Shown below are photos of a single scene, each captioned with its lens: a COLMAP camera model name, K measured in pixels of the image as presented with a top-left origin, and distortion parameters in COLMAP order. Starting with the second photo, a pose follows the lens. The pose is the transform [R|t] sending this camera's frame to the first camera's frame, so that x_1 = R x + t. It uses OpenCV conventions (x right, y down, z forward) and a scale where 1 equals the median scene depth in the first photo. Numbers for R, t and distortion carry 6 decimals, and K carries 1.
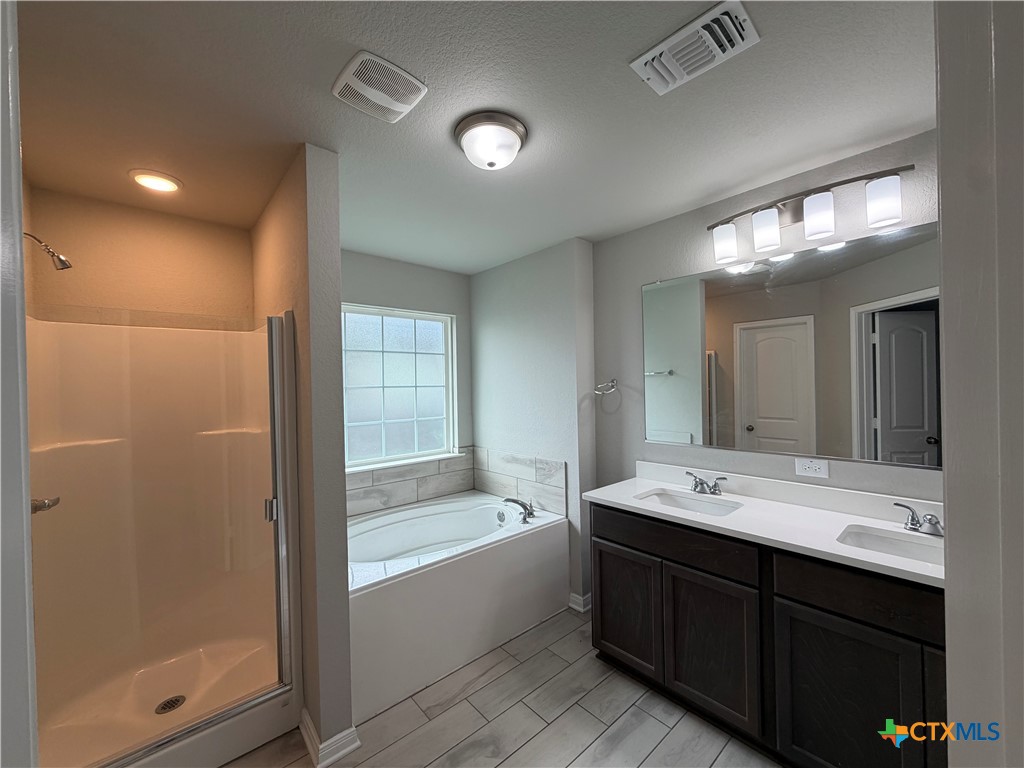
lens RADIAL K [[406.5, 0, 509.6], [0, 406.5, 384.7], [0, 0, 1]] dist [-0.003362, 0.000281]
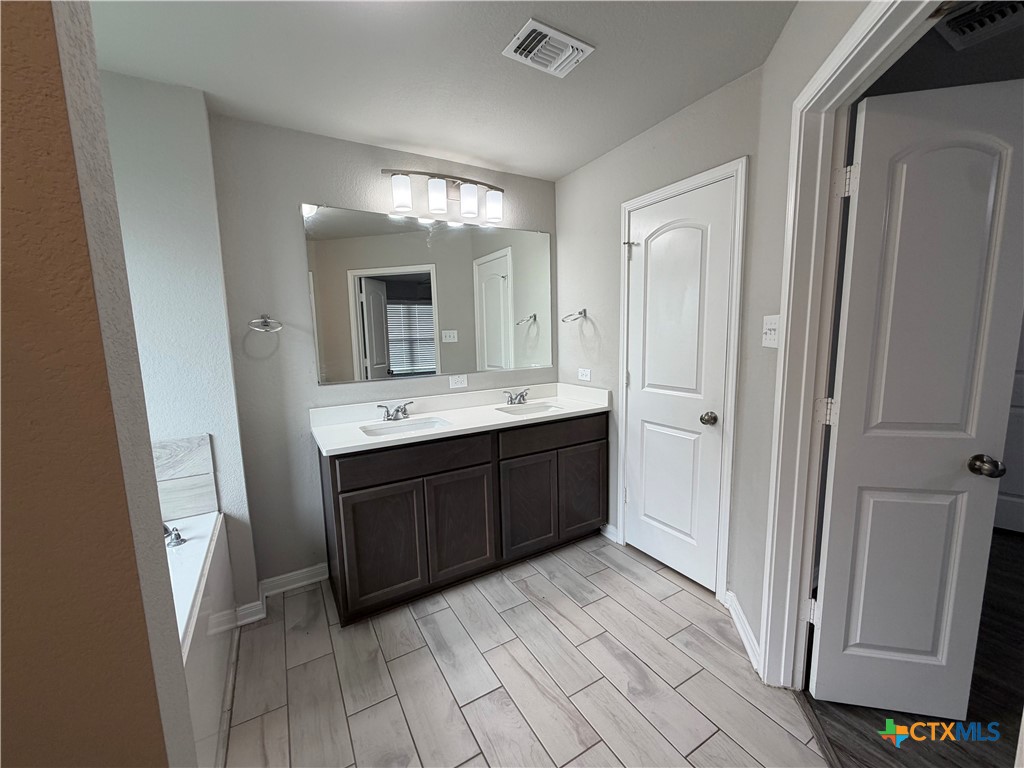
lens RADIAL K [[406.5, 0, 508.5], [0, 406.5, 385.1], [0, 0, 1]] dist [-0.003362, 0.000281]
pose [[0.190685, -0.109462, 0.975529, -0.443041], [0.020846, 0.993991, 0.107458, 0.048636], [-0.981430, -0.000155, 0.191821, 0.401478]]
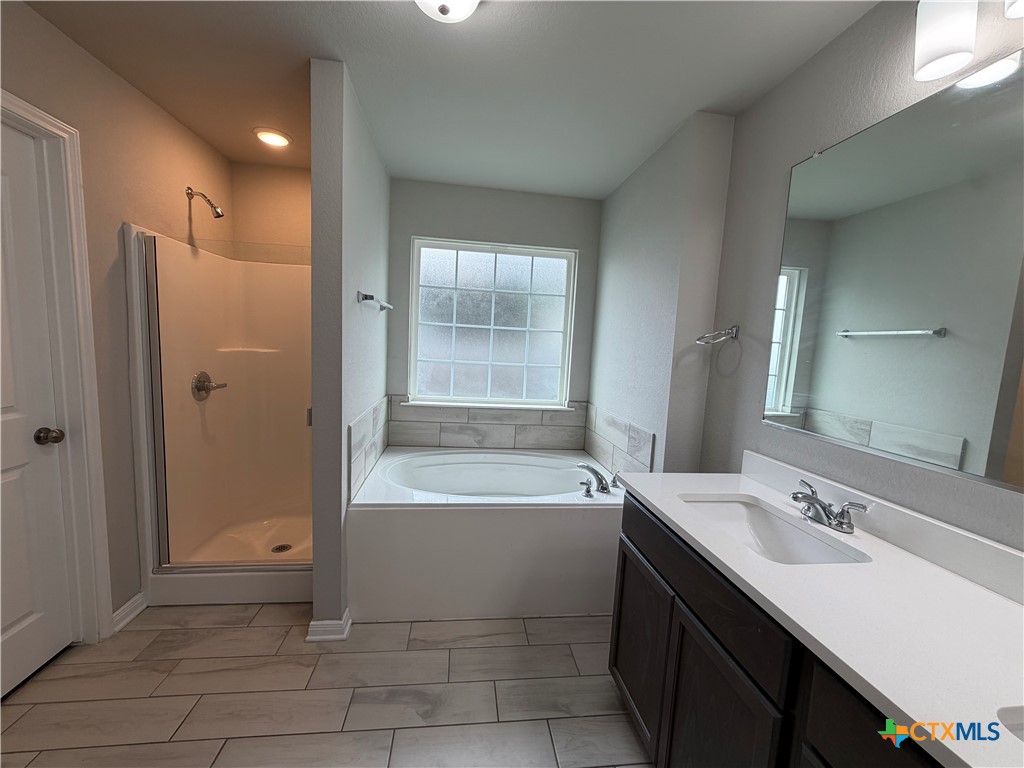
lens RADIAL K [[406.5, 0, 510.1], [0, 406.5, 384.9], [0, 0, 1]] dist [-0.003362, 0.000281]
pose [[0.827245, 0.119721, -0.548937, 0.337070], [-0.067359, 0.991120, 0.114650, 0.033009], [0.557788, -0.057868, 0.827963, 0.244864]]
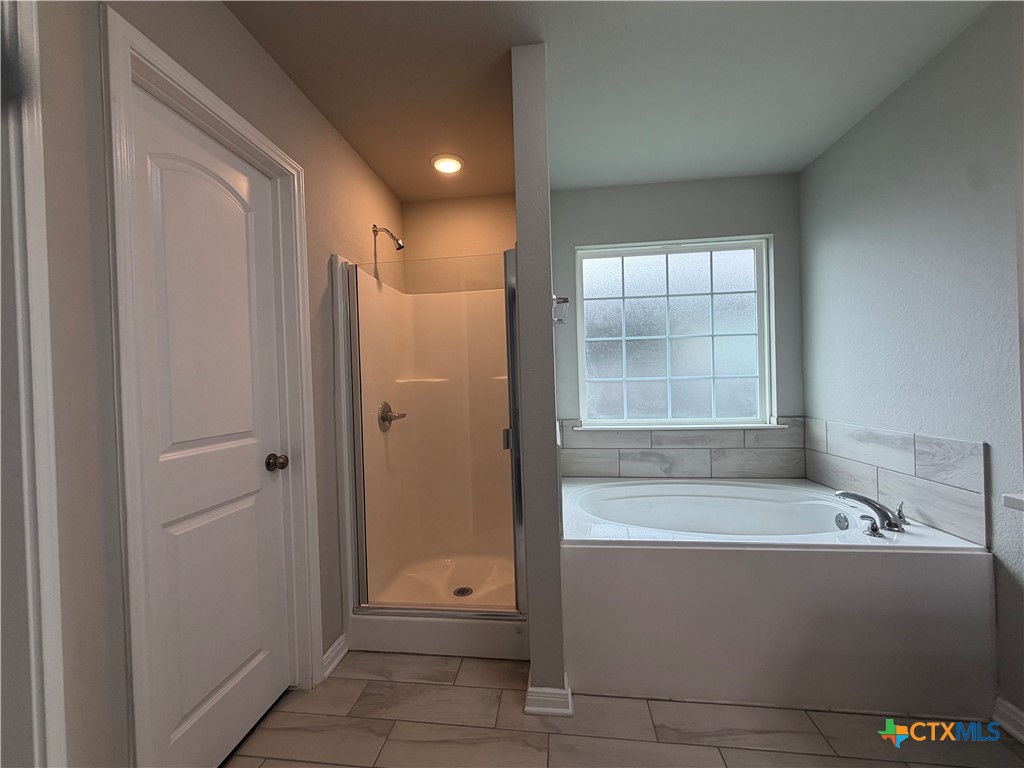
lens RADIAL K [[406.5, 0, 509.1], [0, 406.5, 384.8], [0, 0, 1]] dist [-0.003362, 0.000281]
pose [[0.668339, 0.004774, -0.743841, 0.121463], [0.013276, 0.999744, 0.018346, 0.103329], [0.743738, -0.022137, 0.668105, 0.214170]]
